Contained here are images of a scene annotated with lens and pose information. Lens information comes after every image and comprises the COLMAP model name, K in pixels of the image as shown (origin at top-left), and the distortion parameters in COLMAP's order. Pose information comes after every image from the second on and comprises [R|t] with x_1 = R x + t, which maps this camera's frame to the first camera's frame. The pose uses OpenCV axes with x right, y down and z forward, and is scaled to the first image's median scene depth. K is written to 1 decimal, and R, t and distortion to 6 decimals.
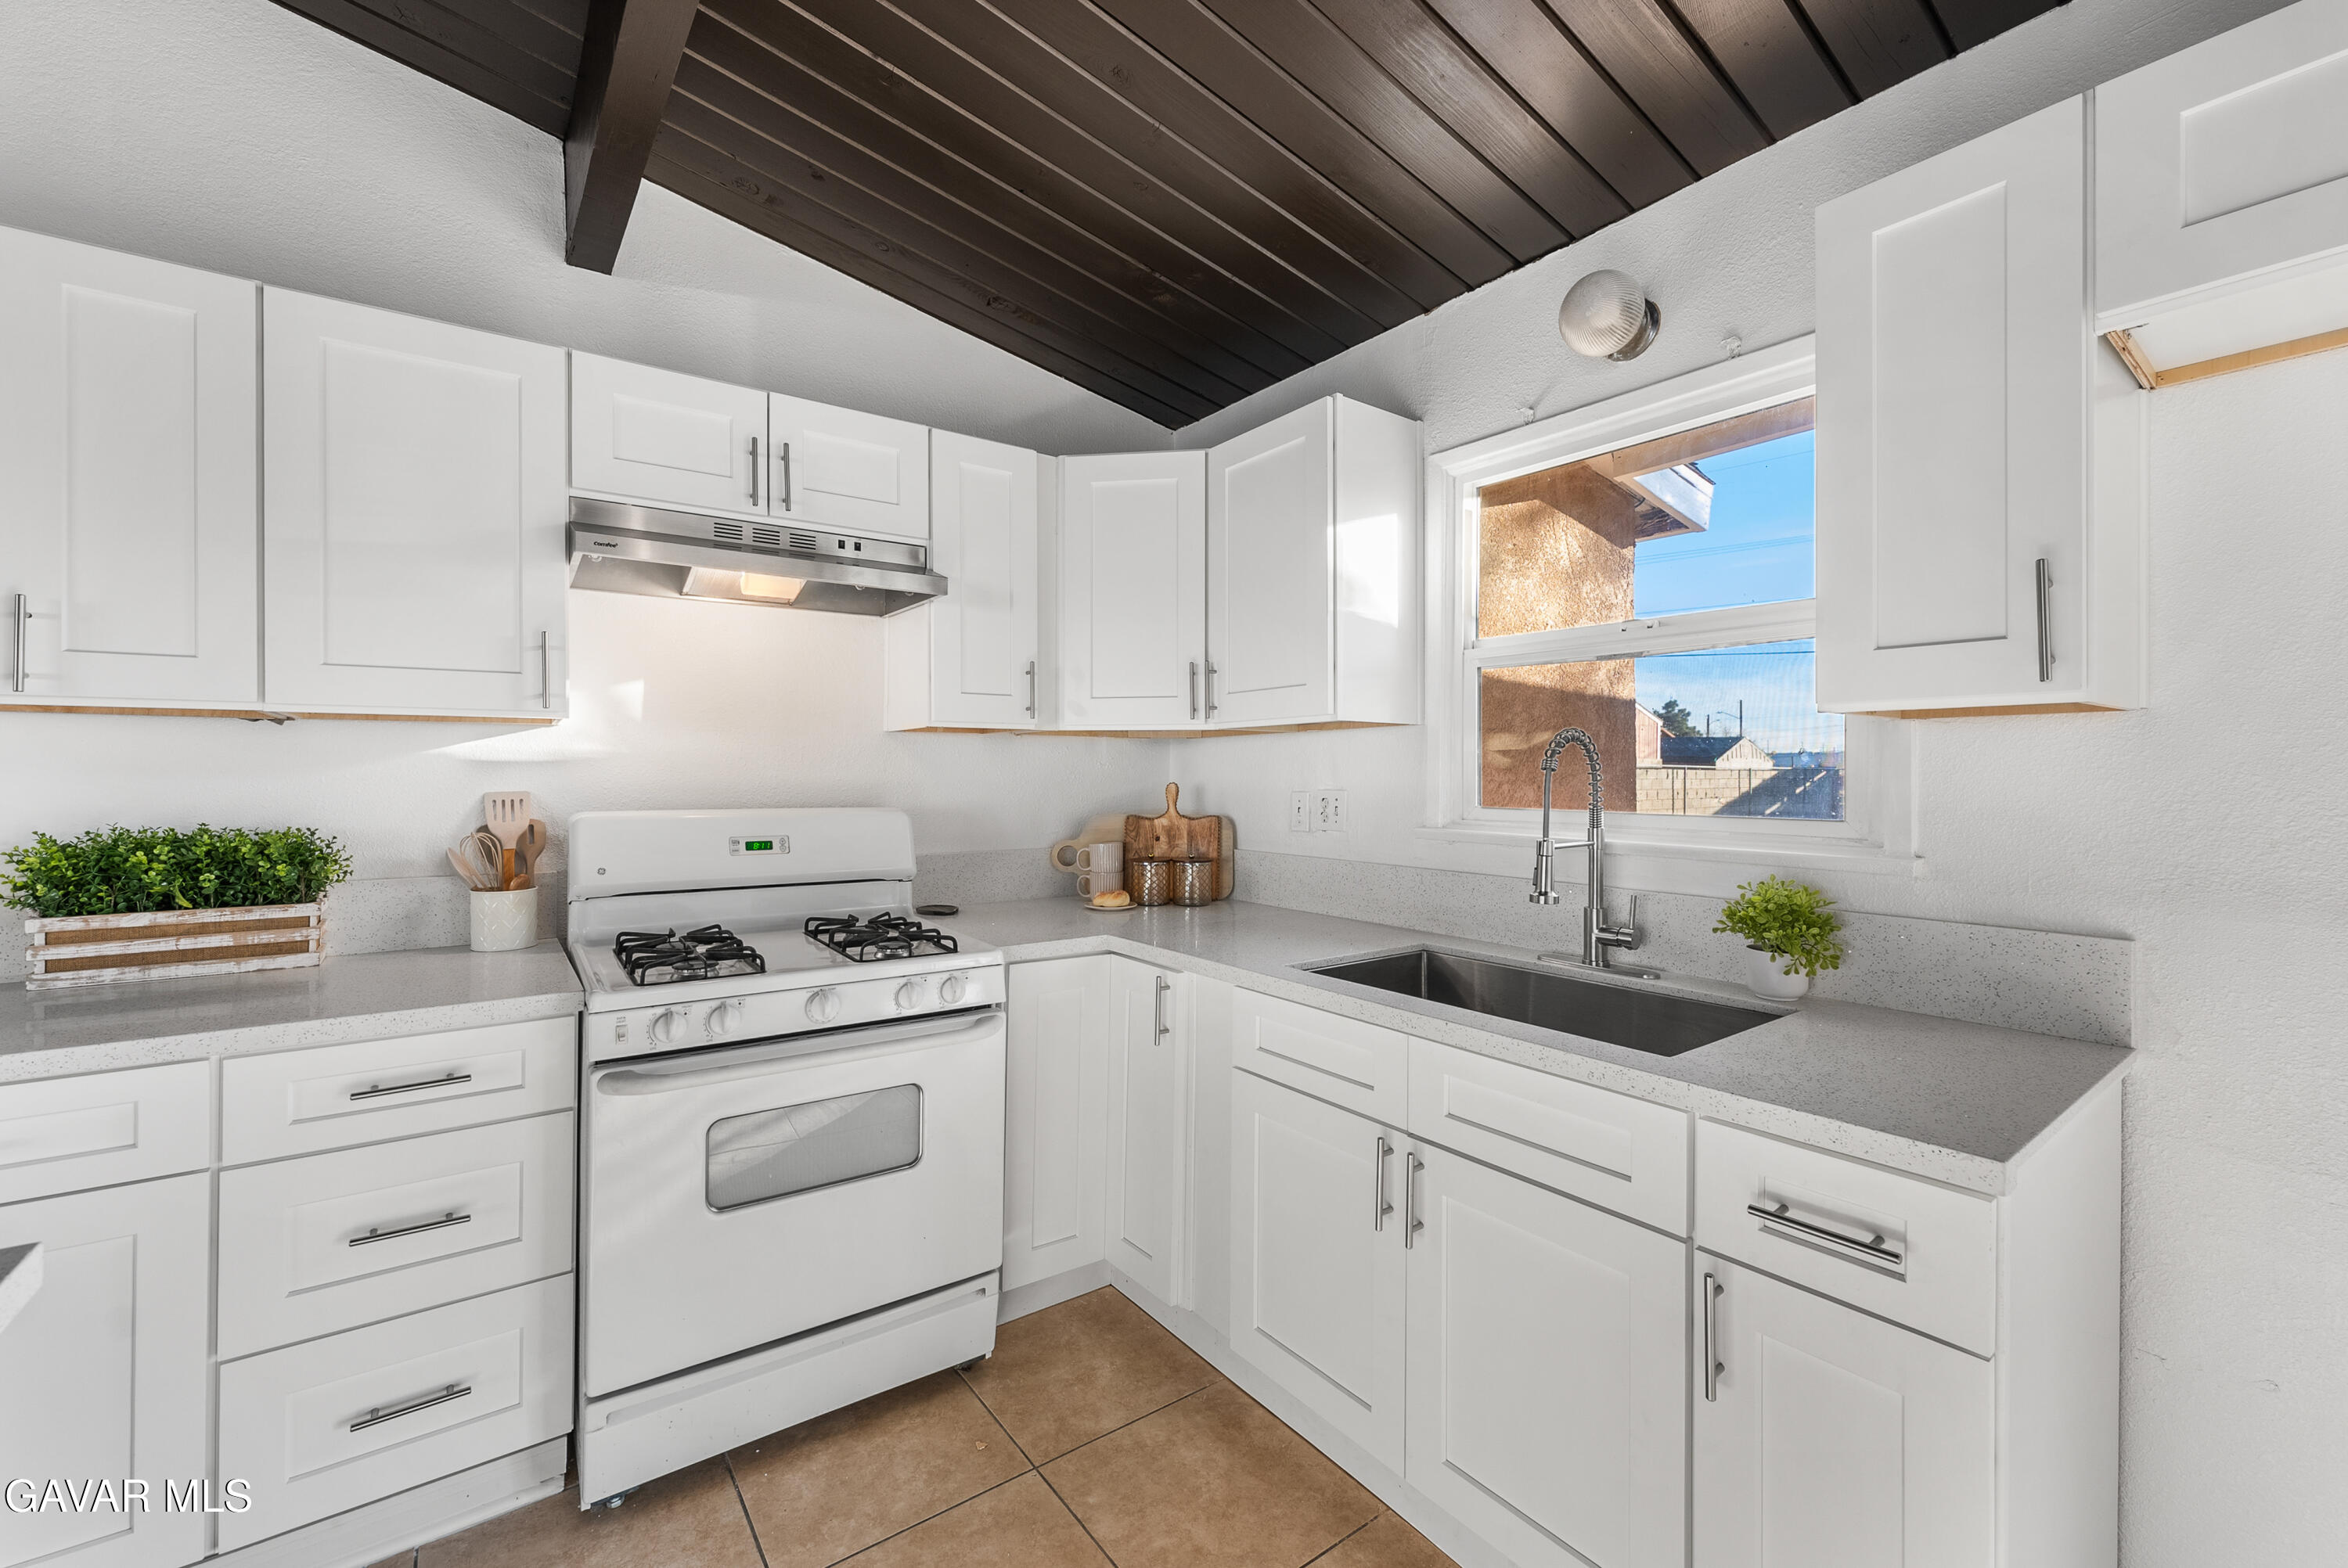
lens RADIAL K [[925.1, 0, 1180.1], [0, 925.1, 782.1], [0, 0, 1]] dist [-0.000937, 0.000125]
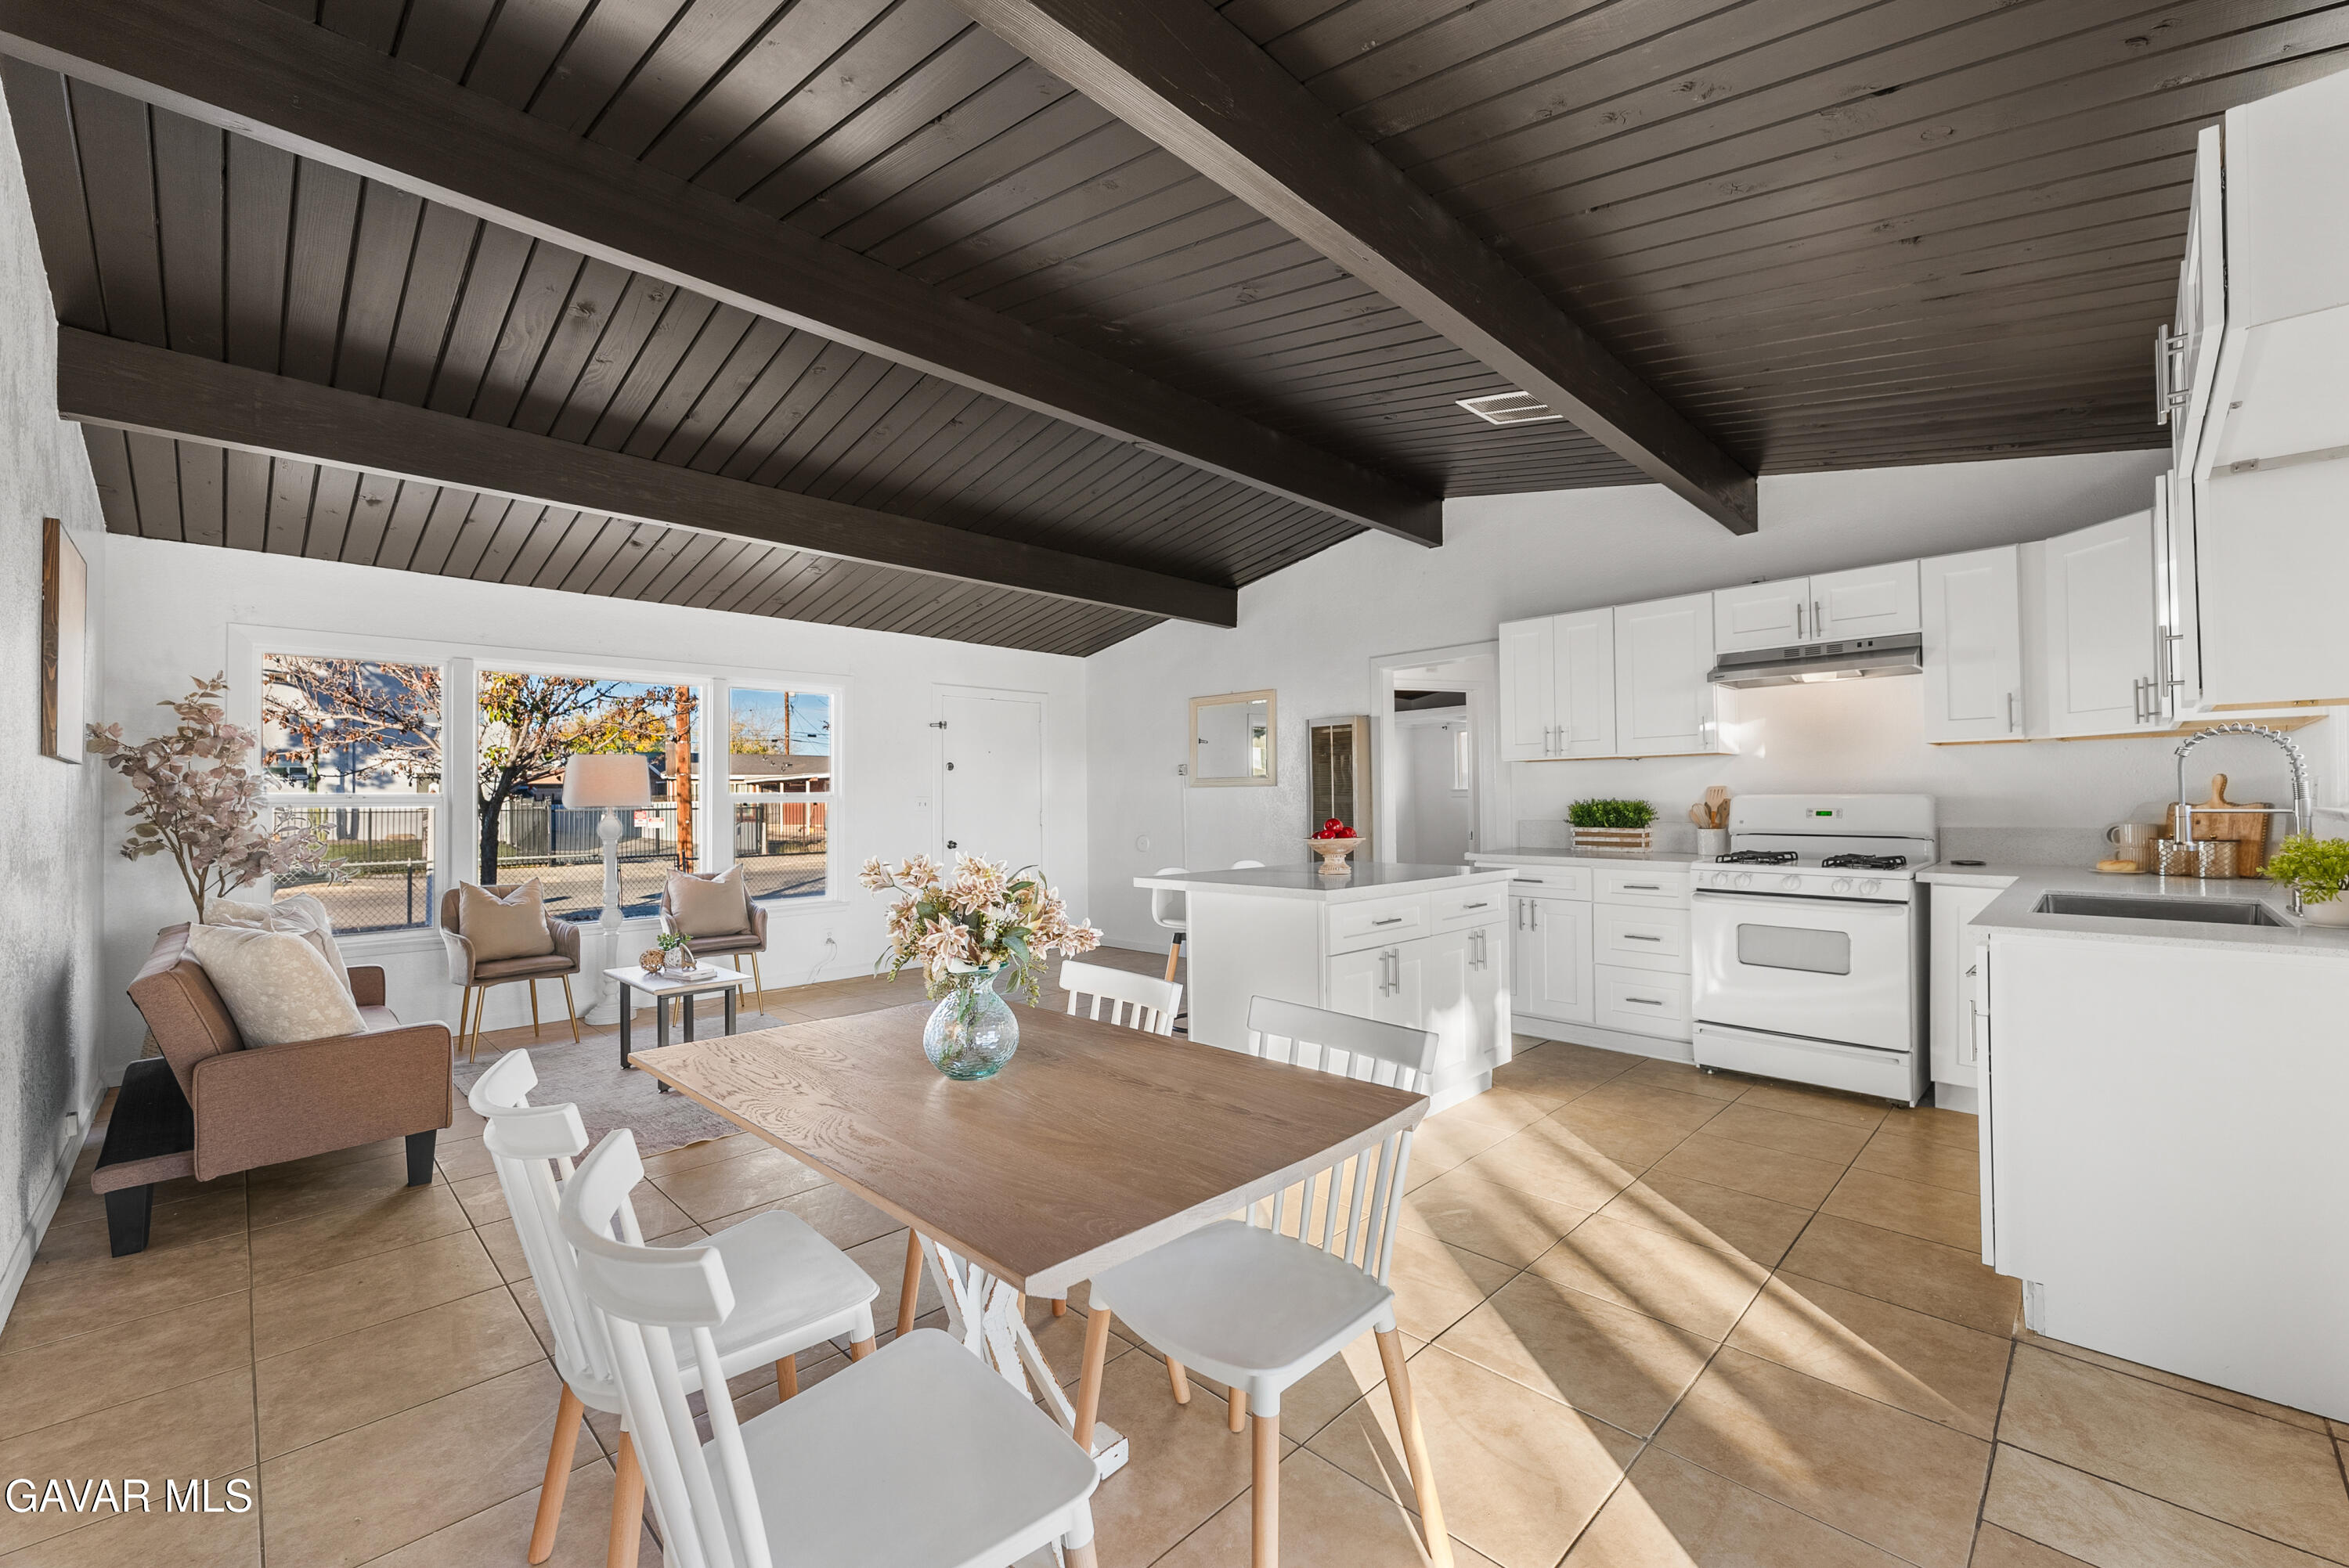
lens RADIAL K [[925.5, 0, 1180.6], [0, 925.5, 782.1], [0, 0, 1]] dist [-0.000937, 0.000125]
pose [[0.146755, -0.014350, -0.989069, 1.307344], [0.009680, 0.999868, -0.013071, 0.018943], [0.989126, -0.007656, 0.146874, -0.605437]]
